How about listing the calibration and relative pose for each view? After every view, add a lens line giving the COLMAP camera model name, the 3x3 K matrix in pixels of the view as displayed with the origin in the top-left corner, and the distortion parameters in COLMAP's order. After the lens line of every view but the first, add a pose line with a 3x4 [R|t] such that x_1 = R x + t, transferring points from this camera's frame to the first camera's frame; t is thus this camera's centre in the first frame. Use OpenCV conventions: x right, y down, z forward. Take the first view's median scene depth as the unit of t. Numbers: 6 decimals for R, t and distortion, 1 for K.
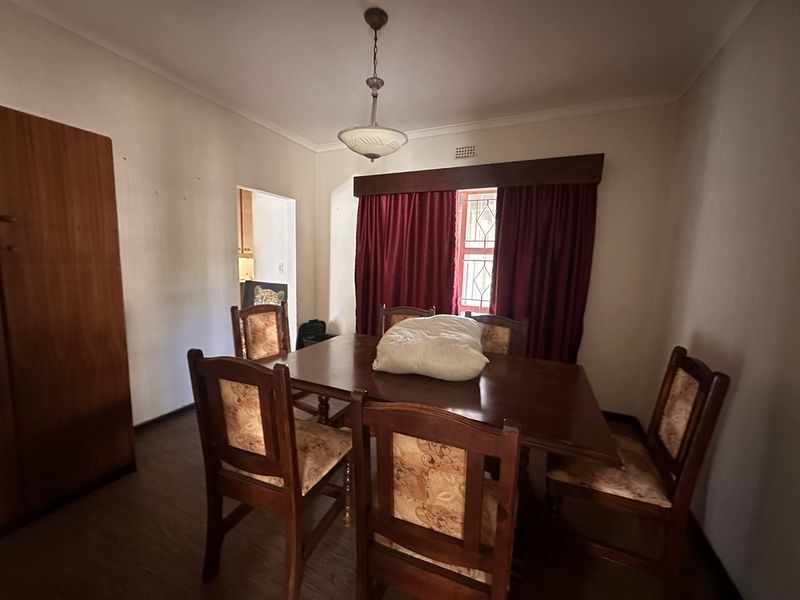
lens RADIAL K [[323.4, 0, 400.0], [0, 323.4, 300.0], [0, 0, 1]] dist [-0.011571, -0.000087]
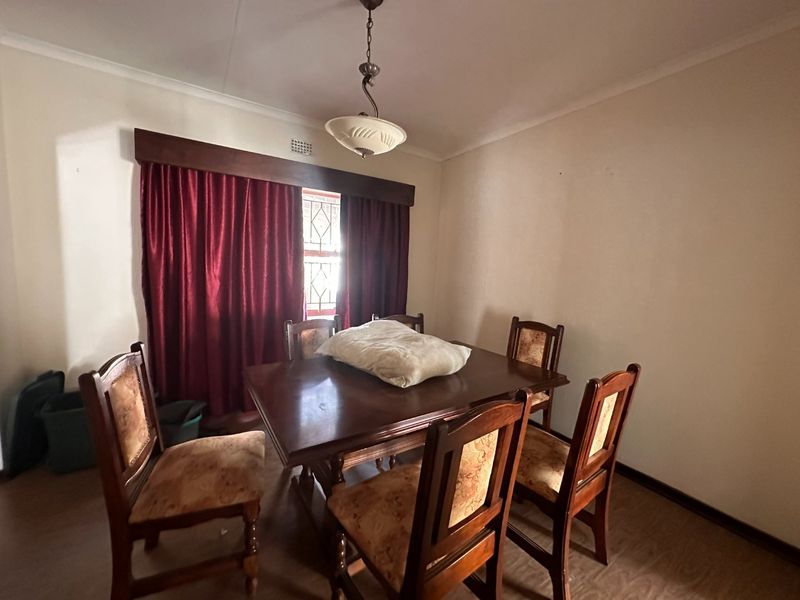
lens RADIAL K [[323.4, 0, 400.0], [0, 323.4, 300.0], [0, 0, 1]] dist [-0.011571, -0.000087]
pose [[0.528009, -0.098568, 0.843499, -0.489493], [0.077983, 0.994673, 0.067418, -0.060226], [-0.845651, 0.030181, 0.532882, 0.279328]]
